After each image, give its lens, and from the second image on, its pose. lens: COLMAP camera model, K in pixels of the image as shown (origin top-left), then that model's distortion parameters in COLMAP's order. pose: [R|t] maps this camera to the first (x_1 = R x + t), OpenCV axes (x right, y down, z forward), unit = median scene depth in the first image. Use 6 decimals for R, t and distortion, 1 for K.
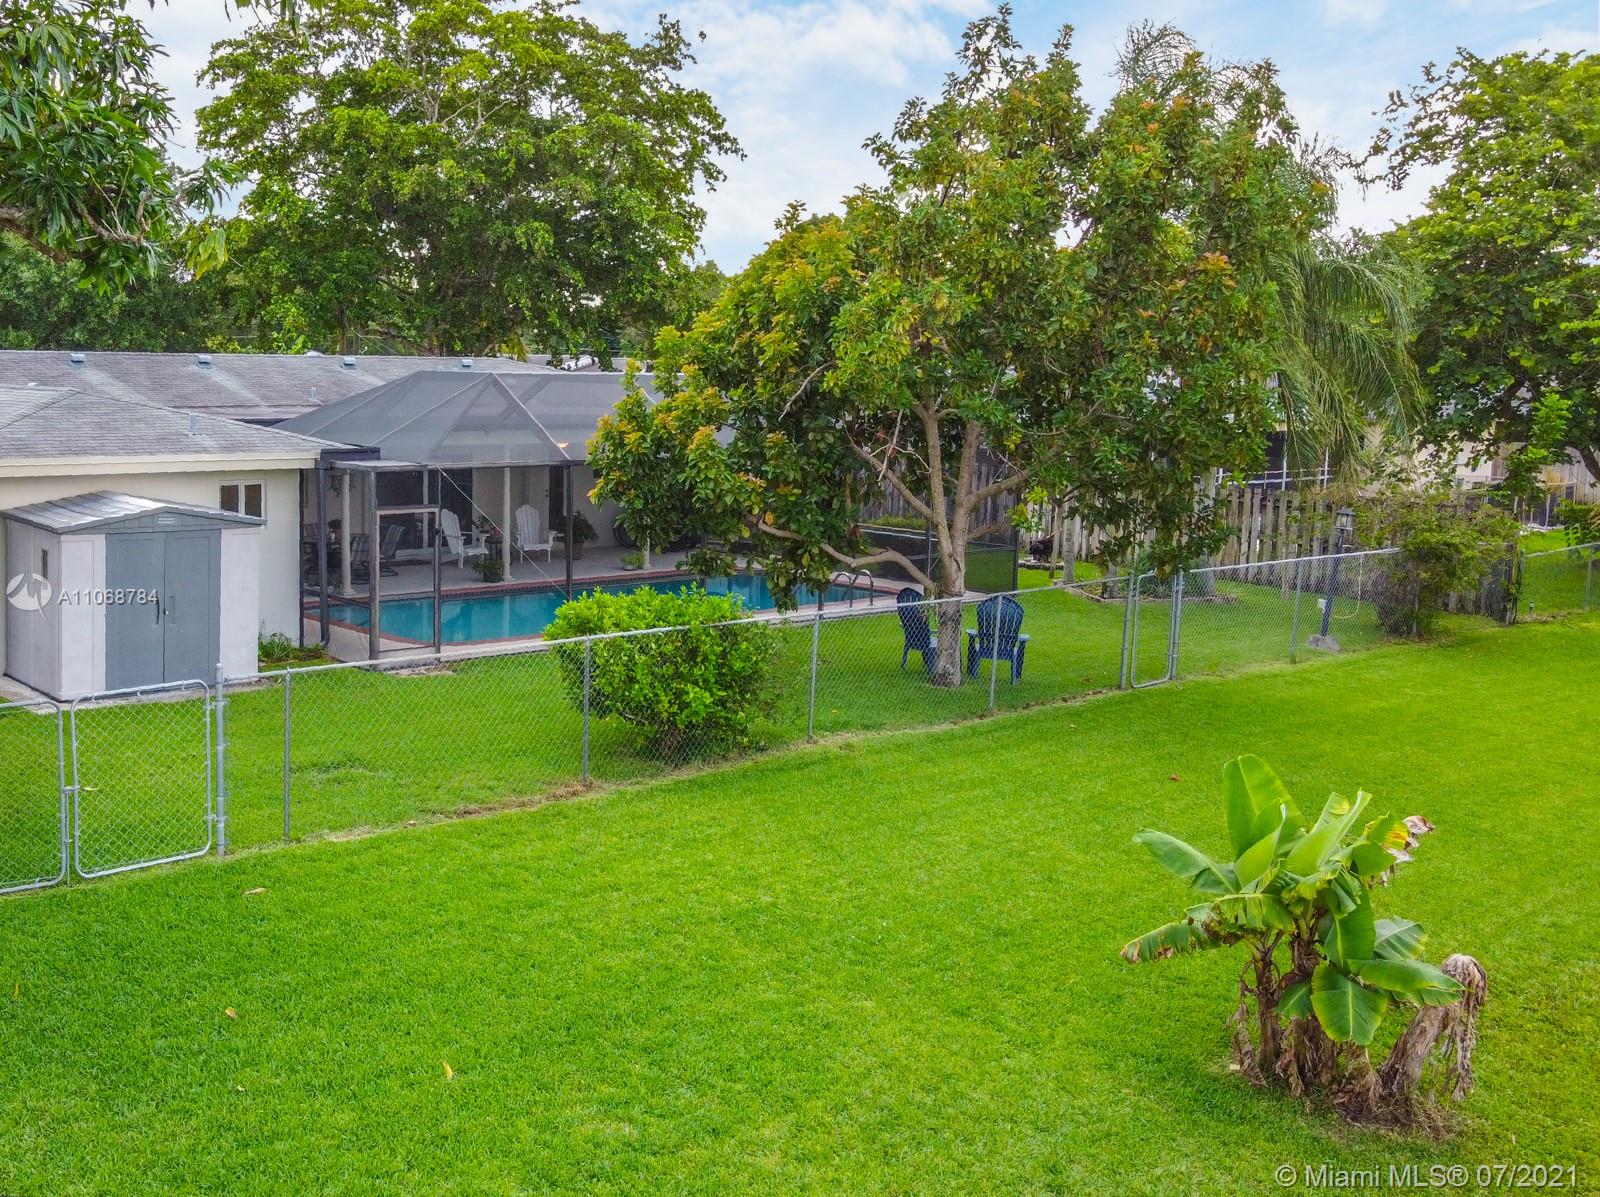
lens RADIAL K [[1122.7, 0, 797.0], [0, 1122.7, 599.6], [0, 0, 1]] dist [-0.004986, -0.000319]
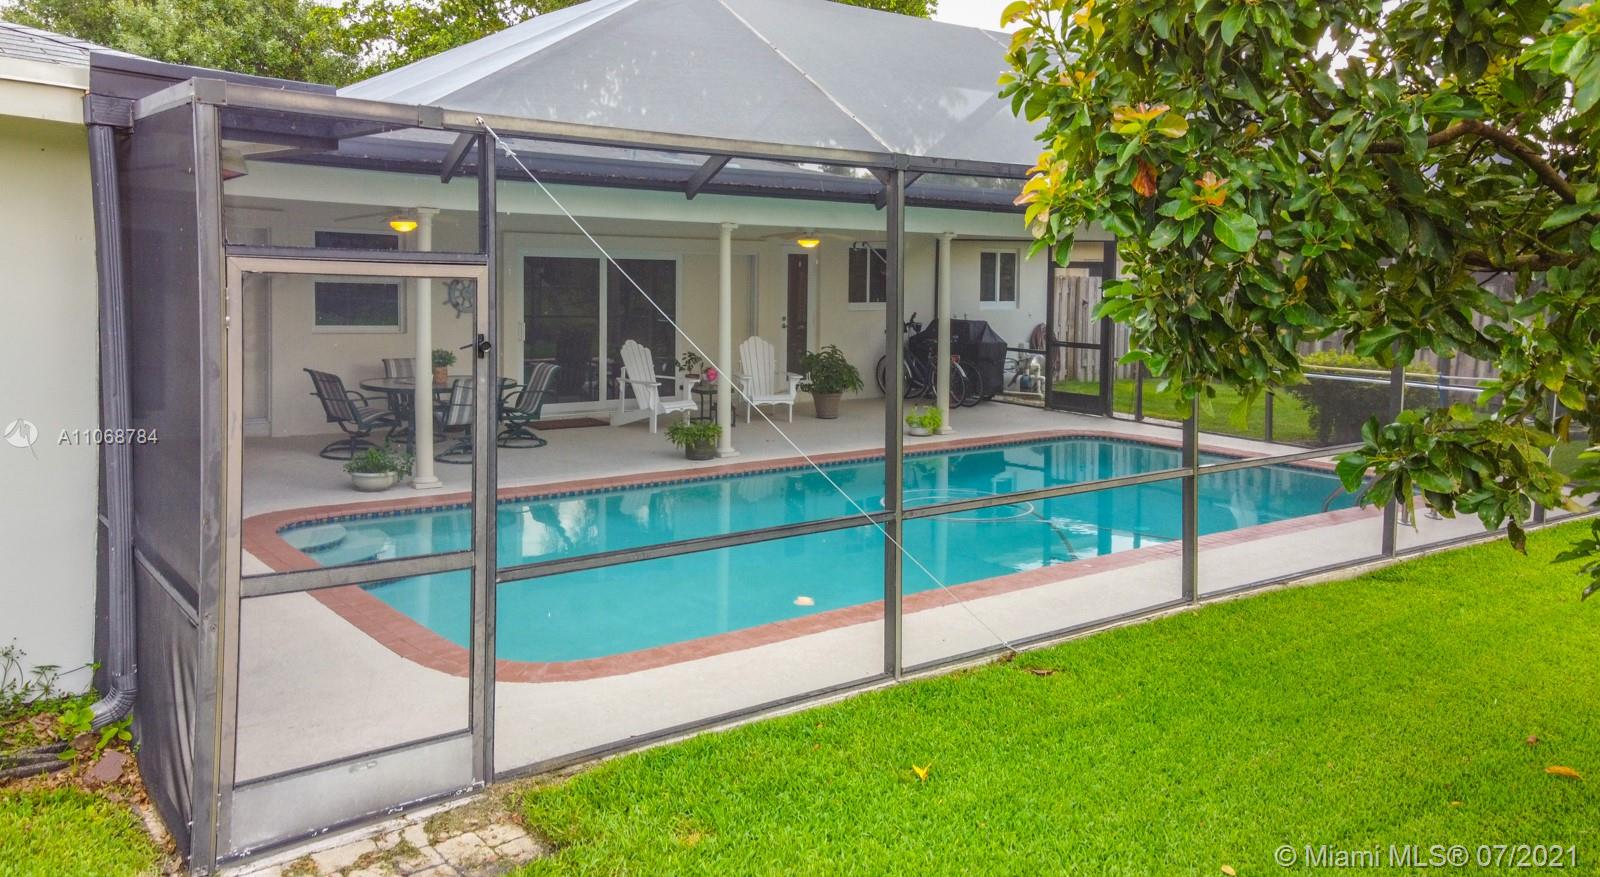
lens RADIAL K [[1213.0, 0, 801.0], [0, 1213.0, 438.6], [0, 0, 1]] dist [0.020945, 0.001754]
pose [[0.981928, 0.003106, -0.189228, -0.088043], [-0.006590, 0.999820, -0.017783, -0.012794], [0.189139, 0.018708, 0.981772, 0.339163]]
